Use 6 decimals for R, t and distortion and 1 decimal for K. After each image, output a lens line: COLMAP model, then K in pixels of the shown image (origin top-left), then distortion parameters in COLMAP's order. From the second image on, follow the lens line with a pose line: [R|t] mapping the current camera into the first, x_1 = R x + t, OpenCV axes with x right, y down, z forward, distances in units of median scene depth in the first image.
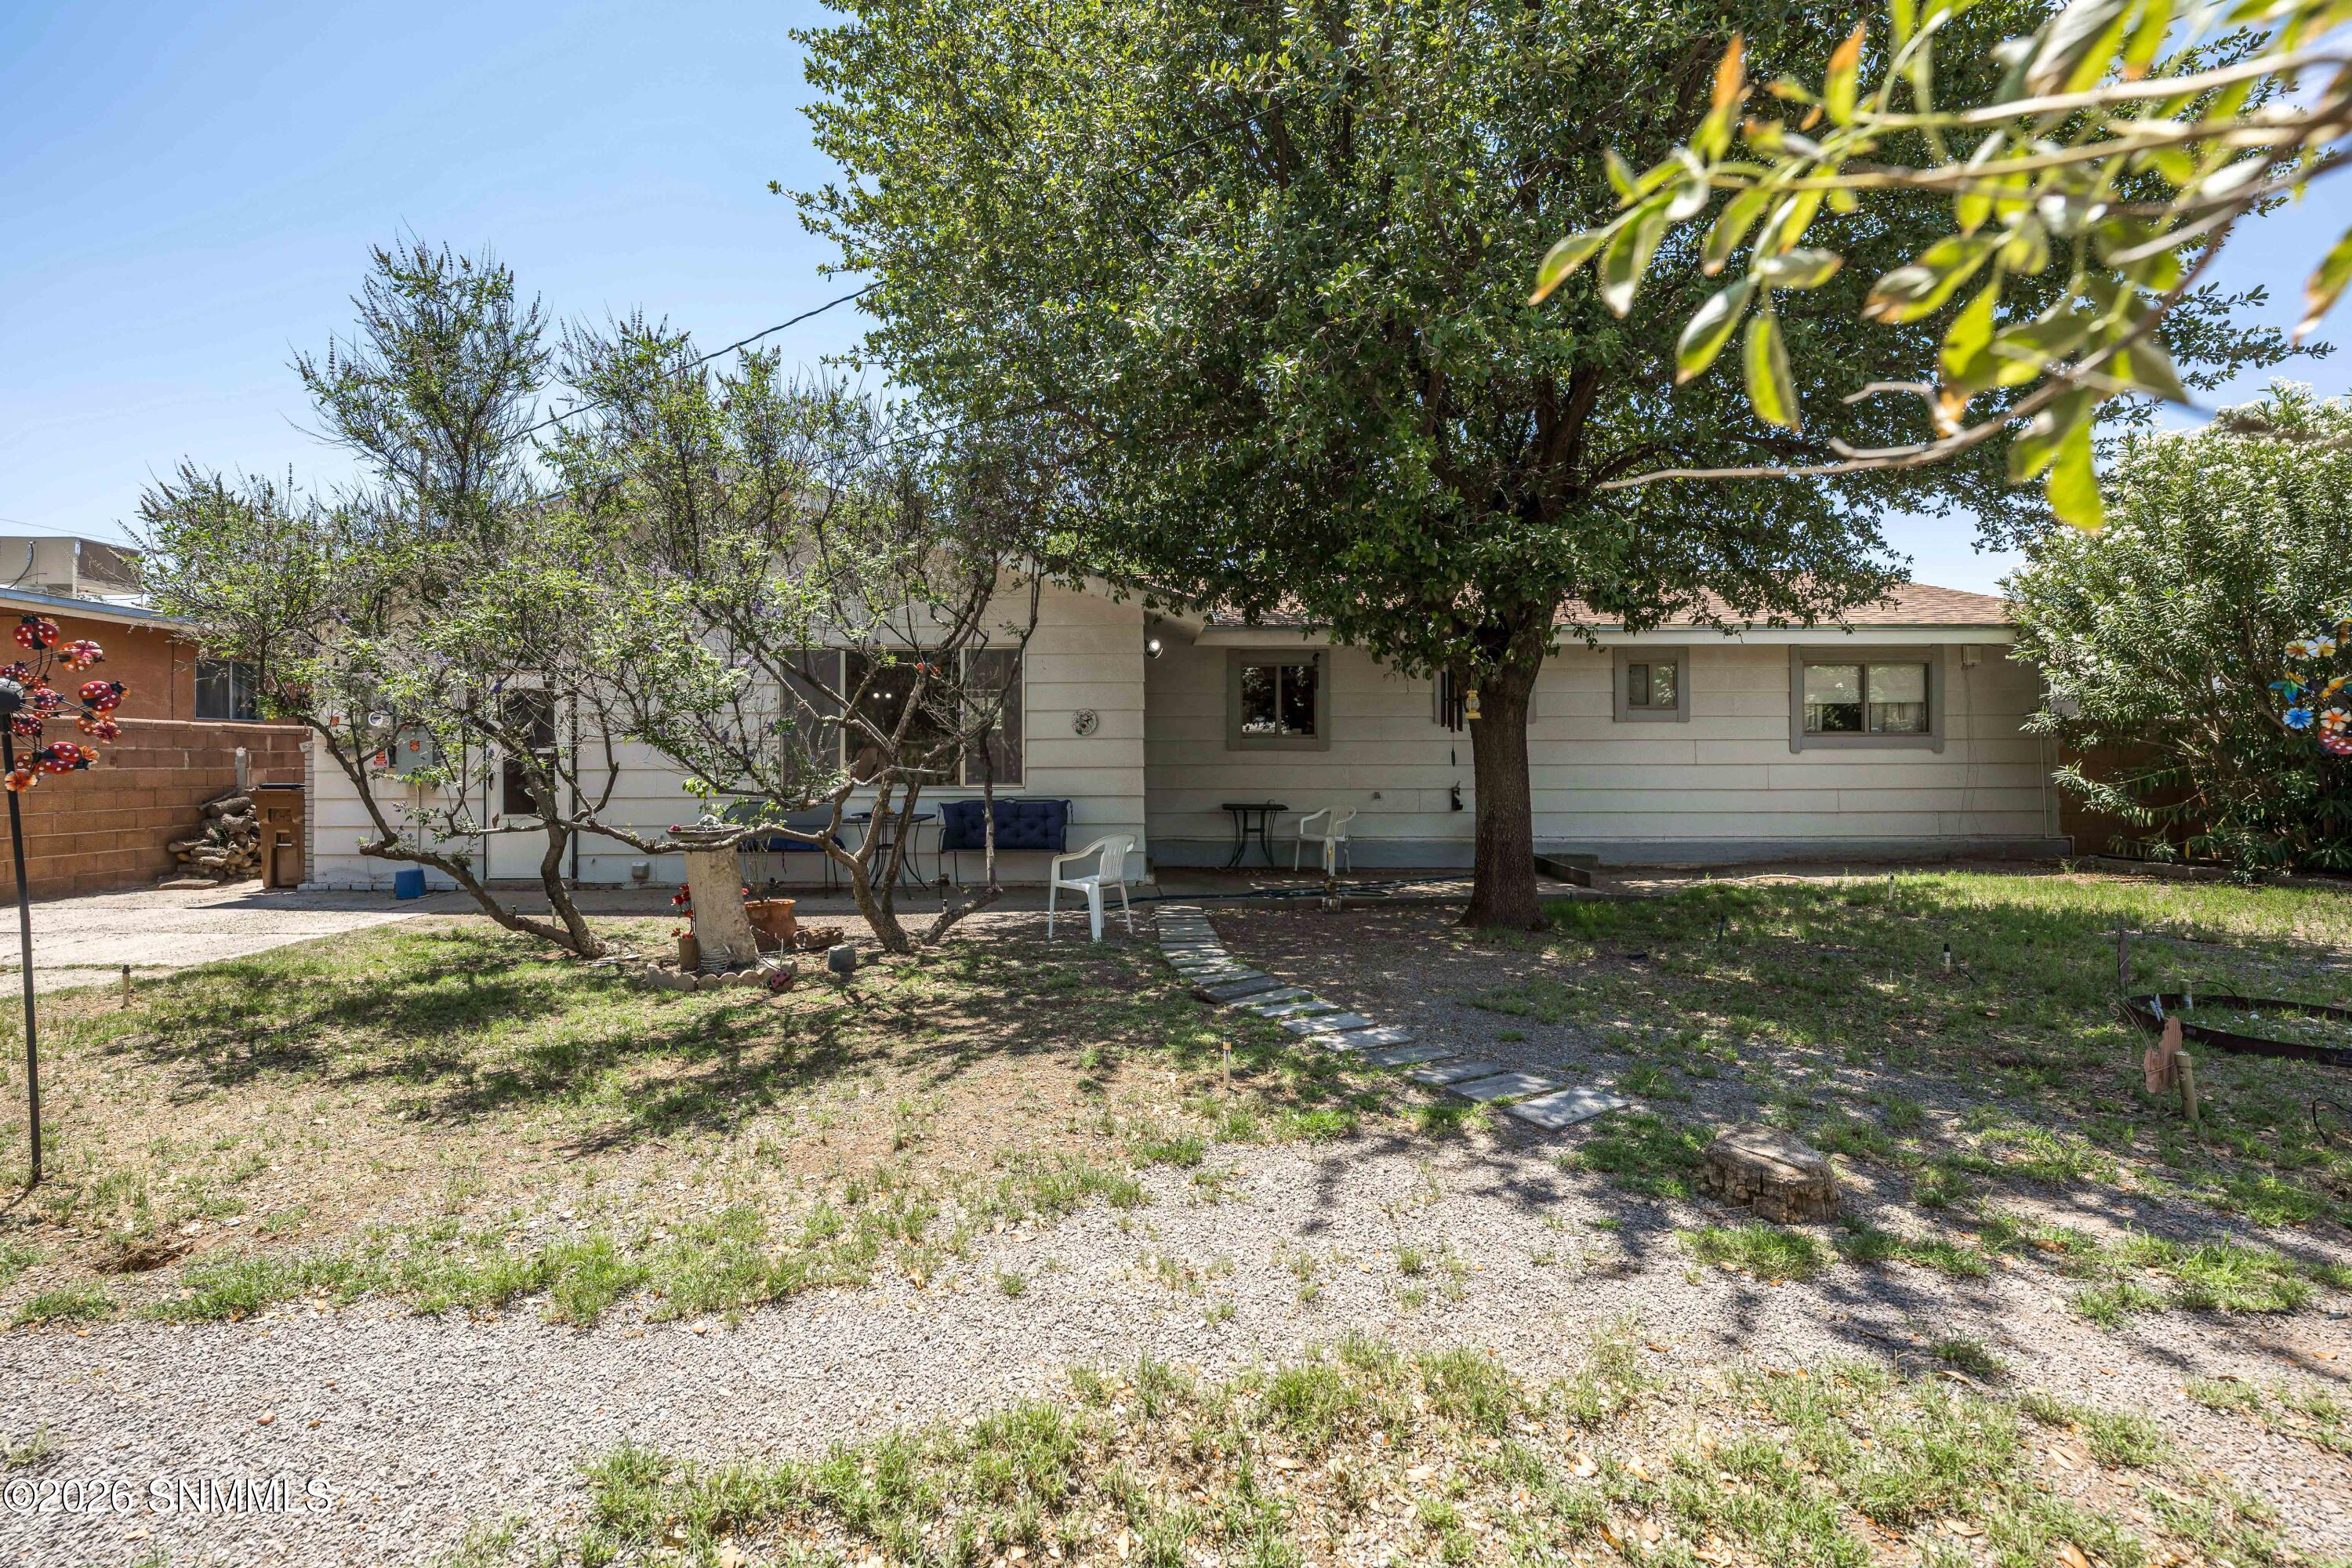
lens RADIAL K [[1001.2, 0, 1170.9], [0, 1001.2, 775.2], [0, 0, 1]] dist [-0.005942, 0.000210]
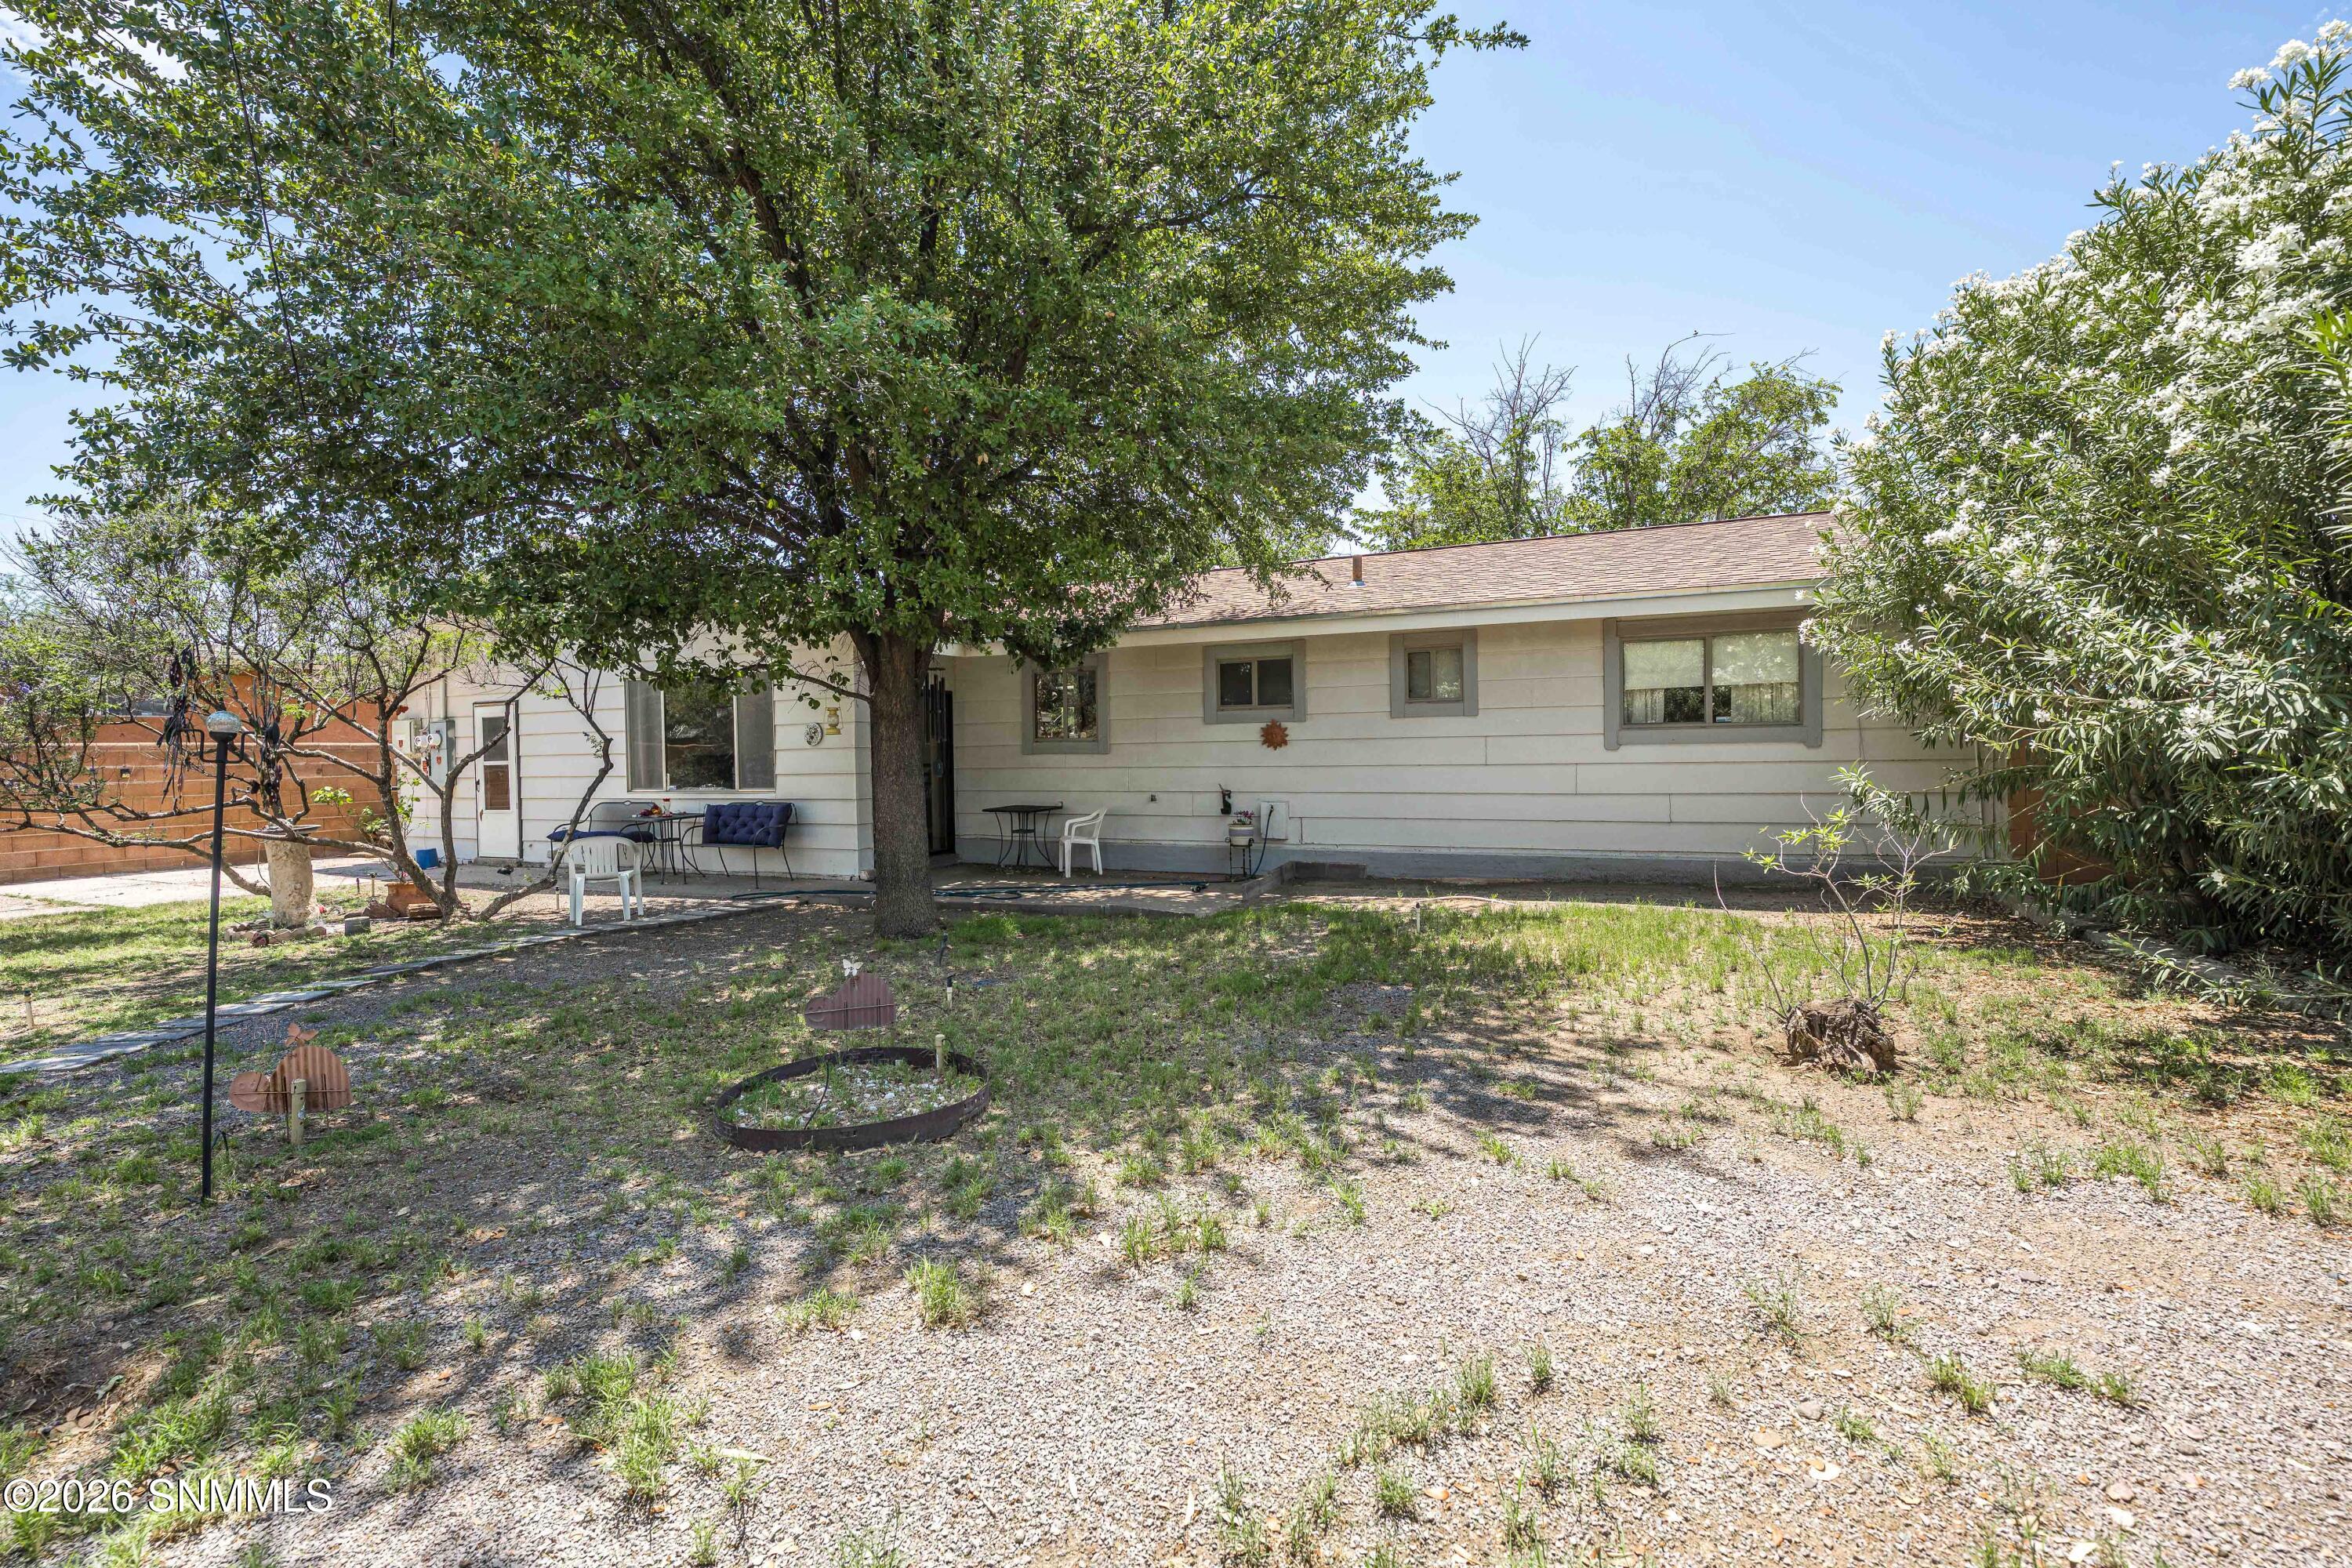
lens RADIAL K [[1001.2, 0, 1170.9], [0, 1001.2, 775.2], [0, 0, 1]] dist [-0.005942, 0.000210]
pose [[0.921045, -0.001810, -0.389451, 0.612970], [0.007961, 0.999868, 0.014180, -0.016350], [0.389374, -0.016161, 0.920938, 0.100929]]
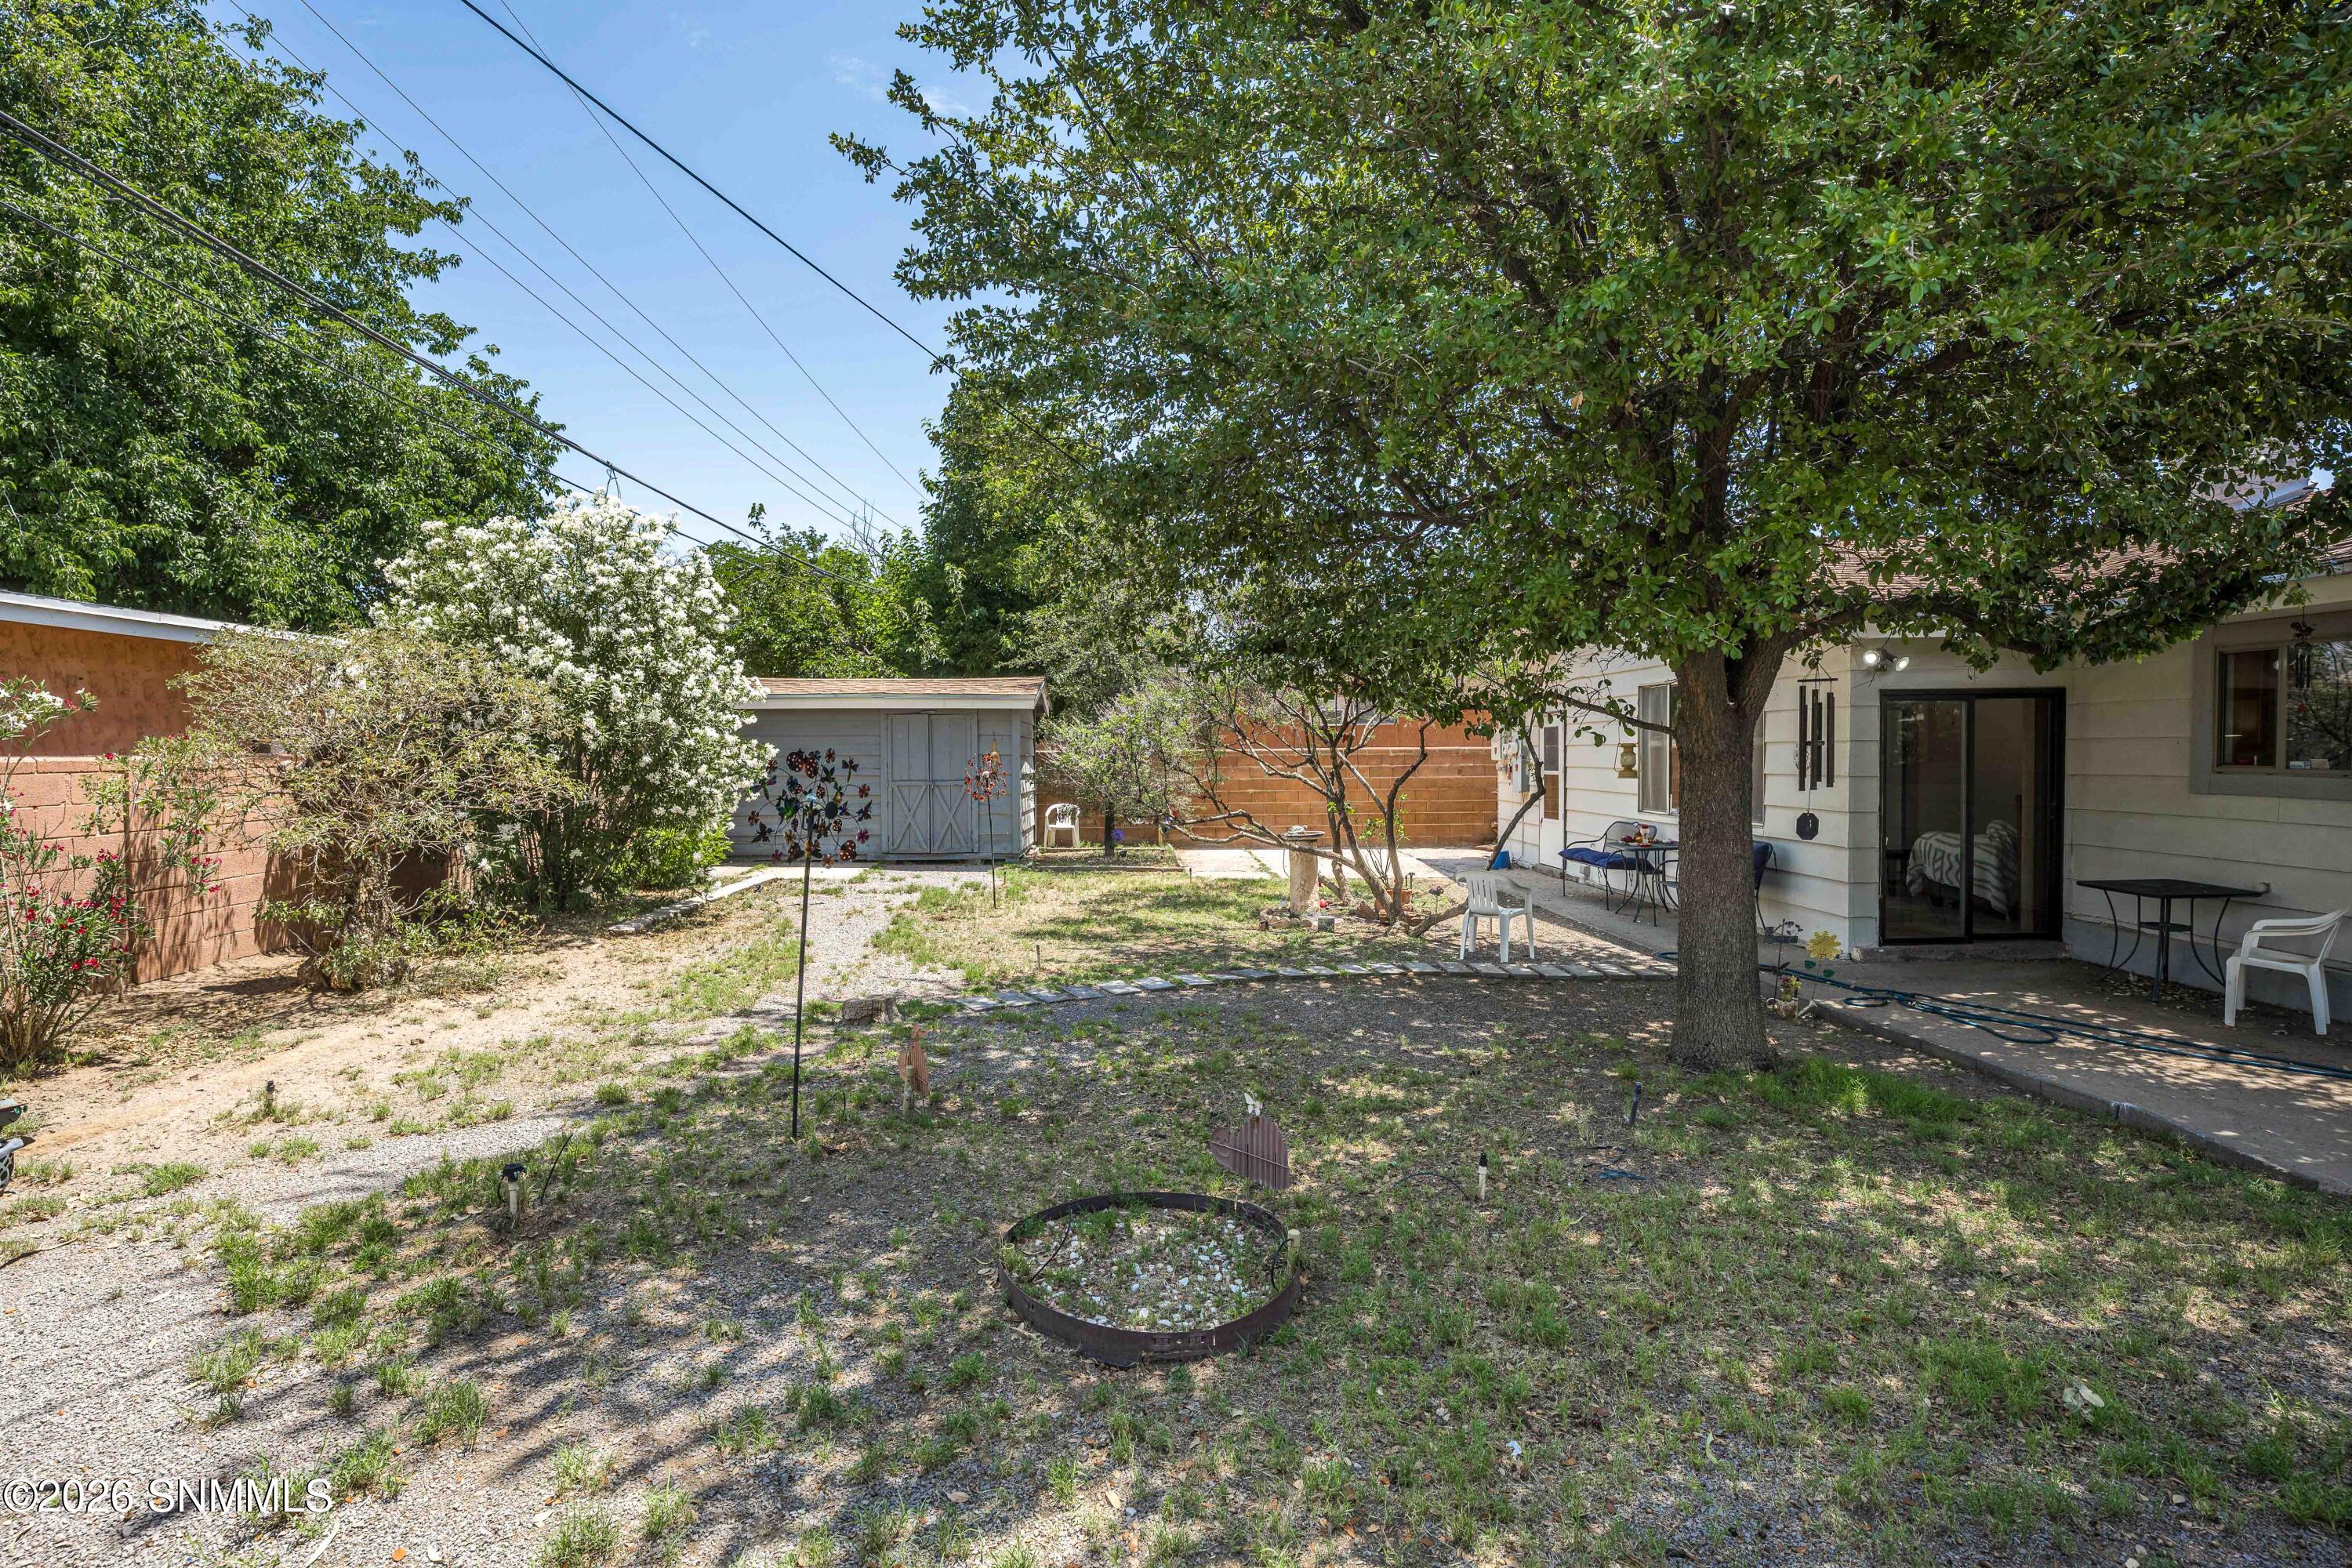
lens RADIAL K [[1087.4, 0, 1185.6], [0, 1087.4, 773.8], [0, 0, 1]] dist [0.000560, -0.000017]
pose [[0.049659, 0.026804, -0.998407, 0.686688], [-0.003931, 0.999637, 0.026641, -0.050612], [0.998759, 0.002601, 0.049746, 0.365101]]
